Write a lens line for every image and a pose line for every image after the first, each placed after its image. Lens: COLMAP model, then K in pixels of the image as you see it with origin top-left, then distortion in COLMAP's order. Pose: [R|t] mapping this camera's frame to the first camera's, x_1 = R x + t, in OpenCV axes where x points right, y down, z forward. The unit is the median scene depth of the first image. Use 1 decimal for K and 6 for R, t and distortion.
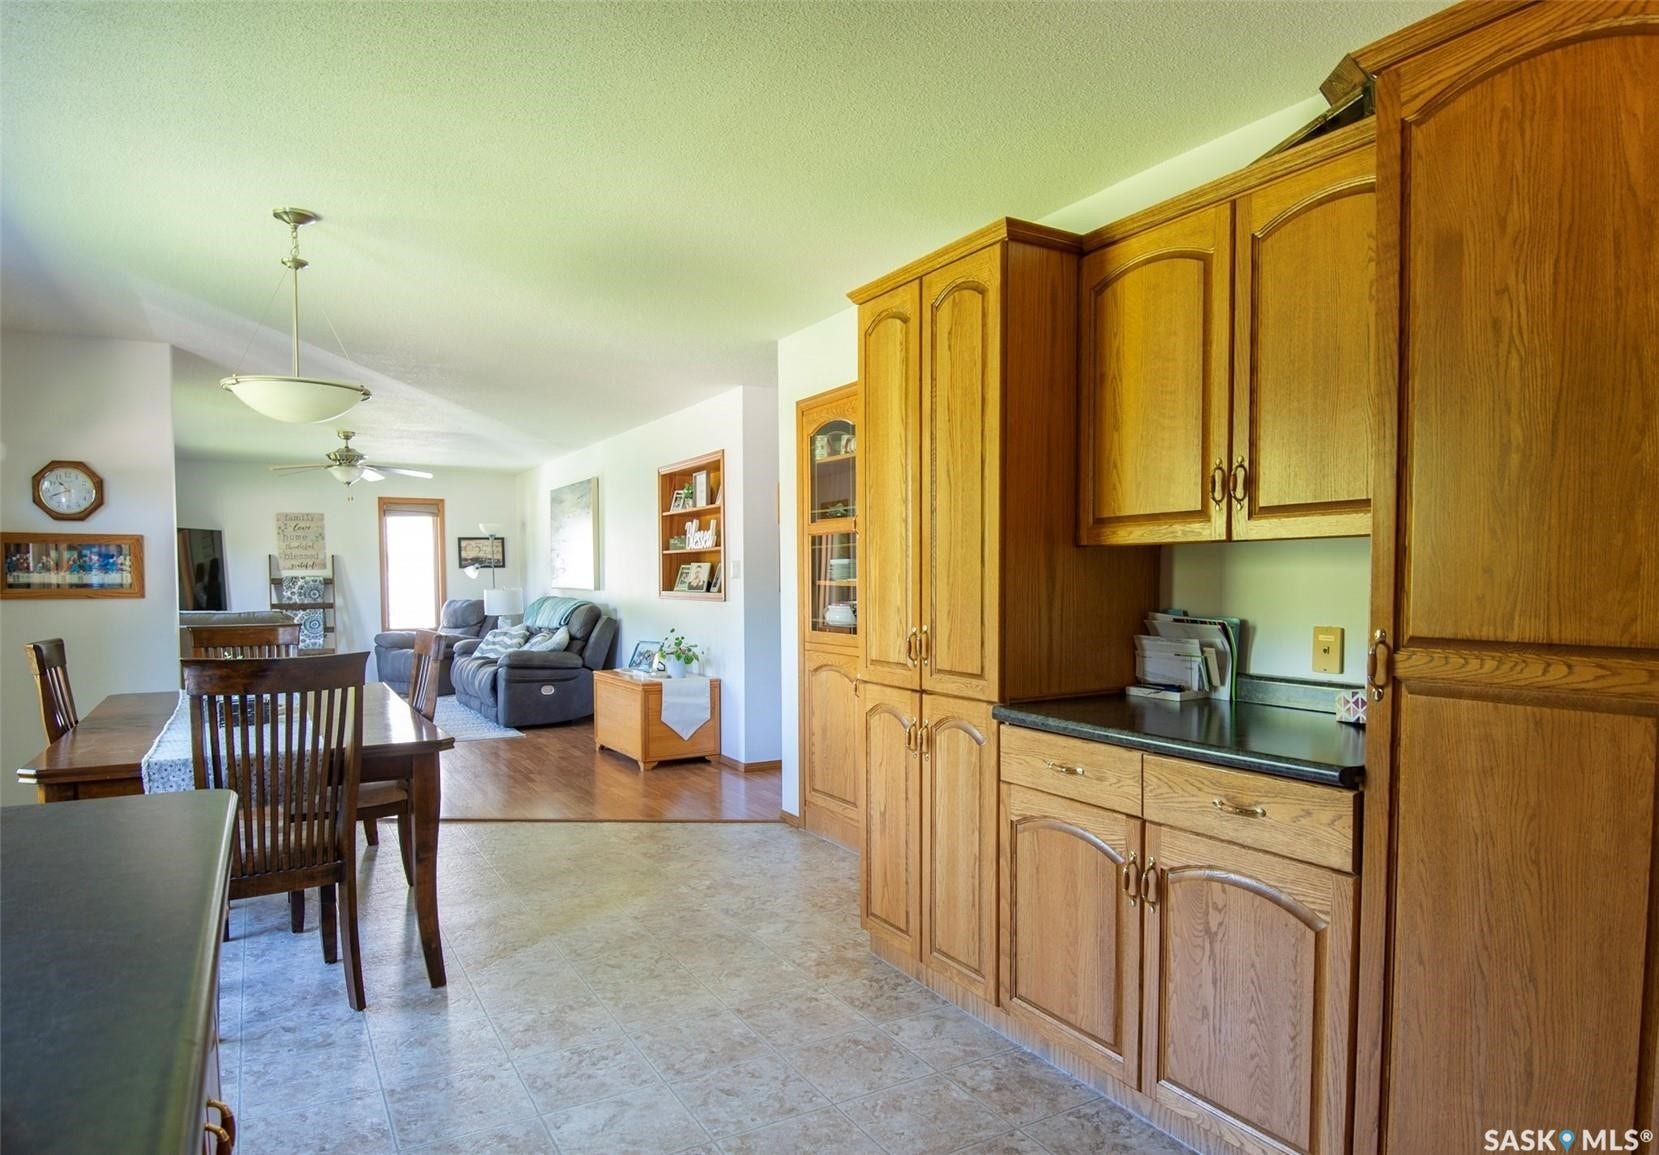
lens RADIAL K [[1002.4, 0, 920.6], [0, 1002.4, 638.3], [0, 0, 1]] dist [-0.049660, -0.002934]
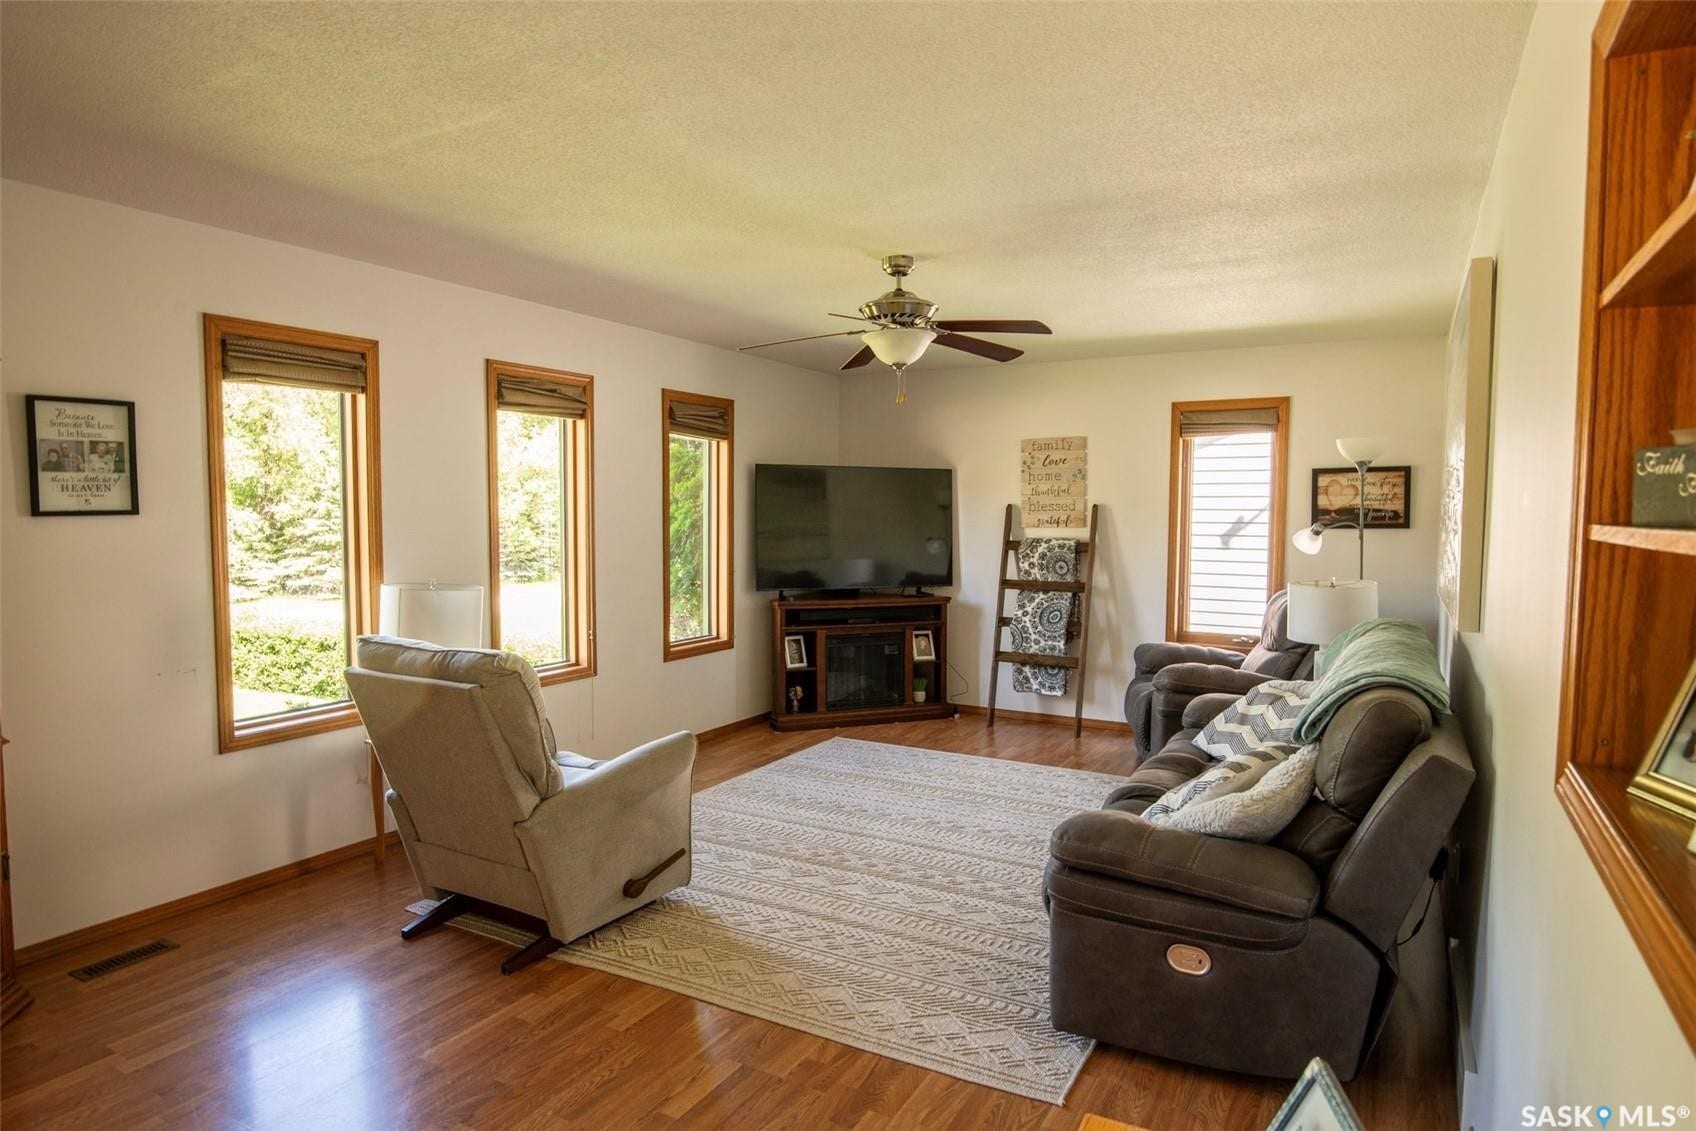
lens RADIAL K [[976.8, 0, 847.6], [0, 976.8, 568.7], [0, 0, 1]] dist [-0.001868, -0.000095]
pose [[0.440342, 0.057559, -0.895983, -0.181210], [-0.057867, 0.997687, 0.035653, -0.085630], [0.895963, 0.036148, 0.442655, 0.886646]]
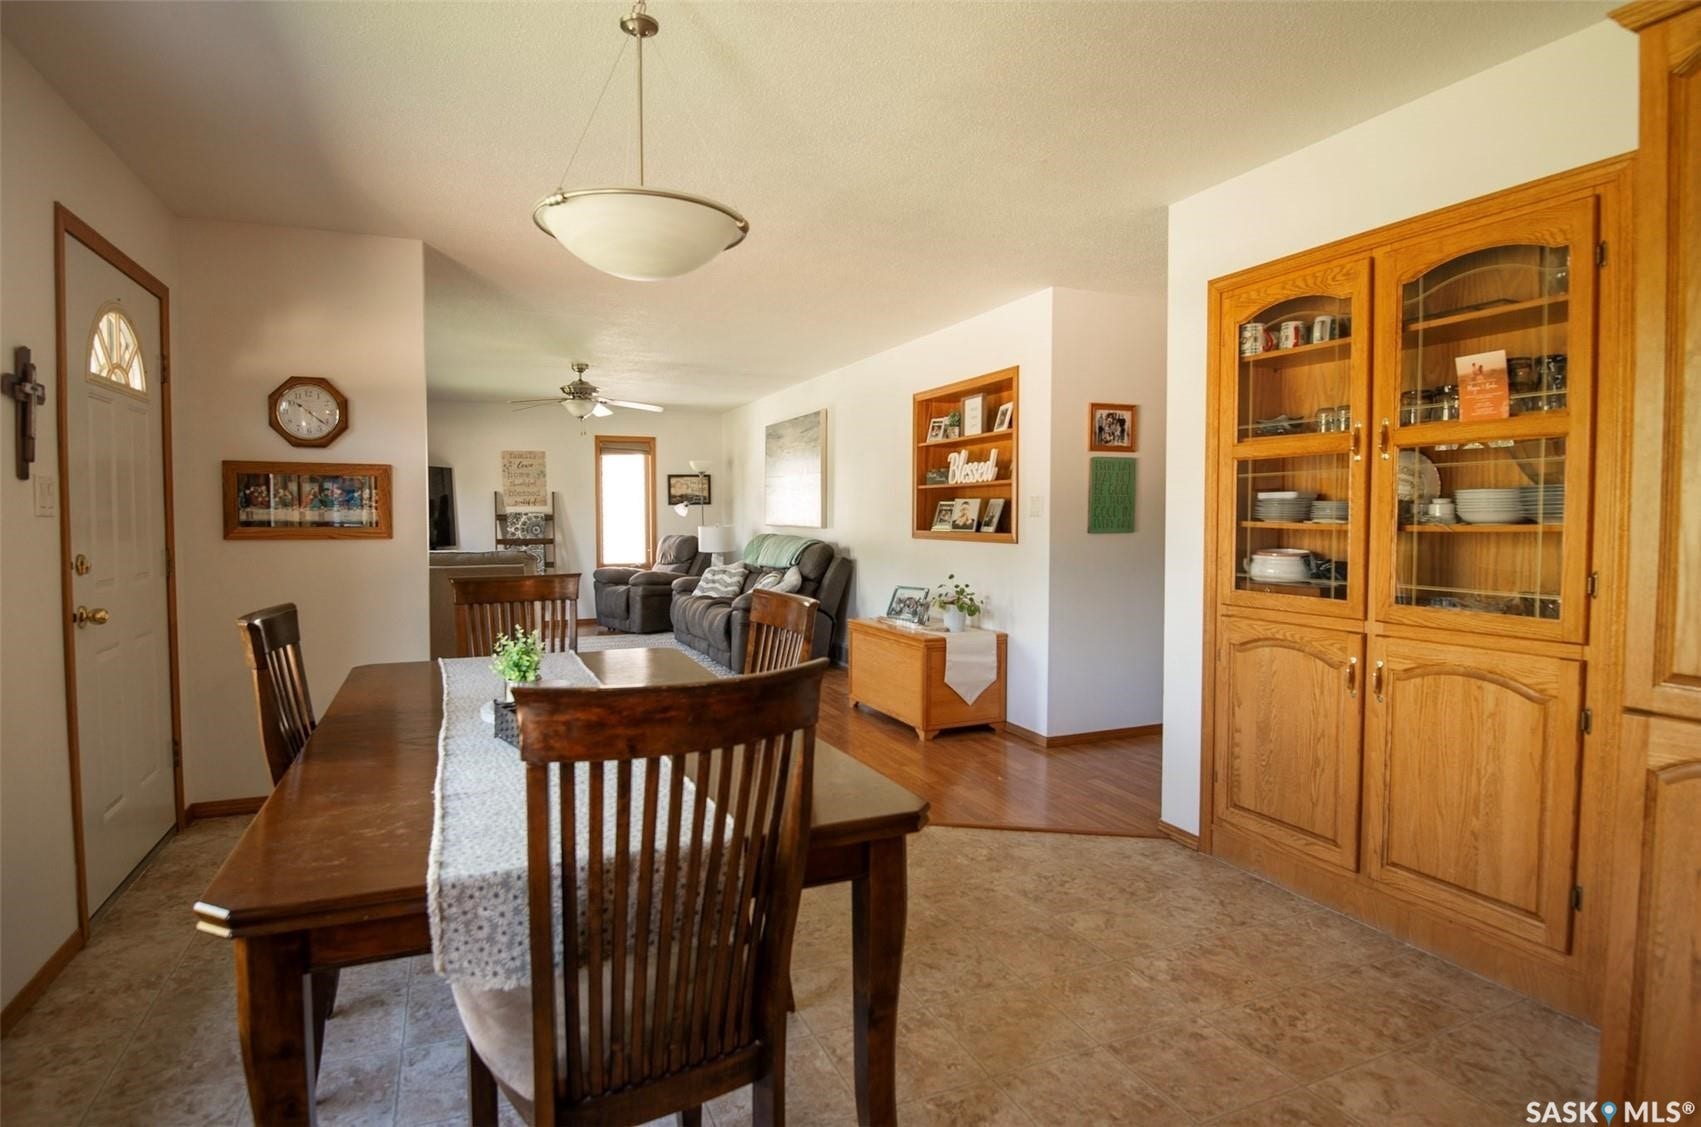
lens RADIAL K [[887.0, 0, 854.8], [0, 887.0, 560.3], [0, 0, 1]] dist [-0.019545, -0.003173]
pose [[0.984880, 0.008528, -0.173026, -0.189351], [-0.009864, 0.999928, -0.006867, -0.015234], [0.172955, 0.008469, 0.984893, 0.218143]]
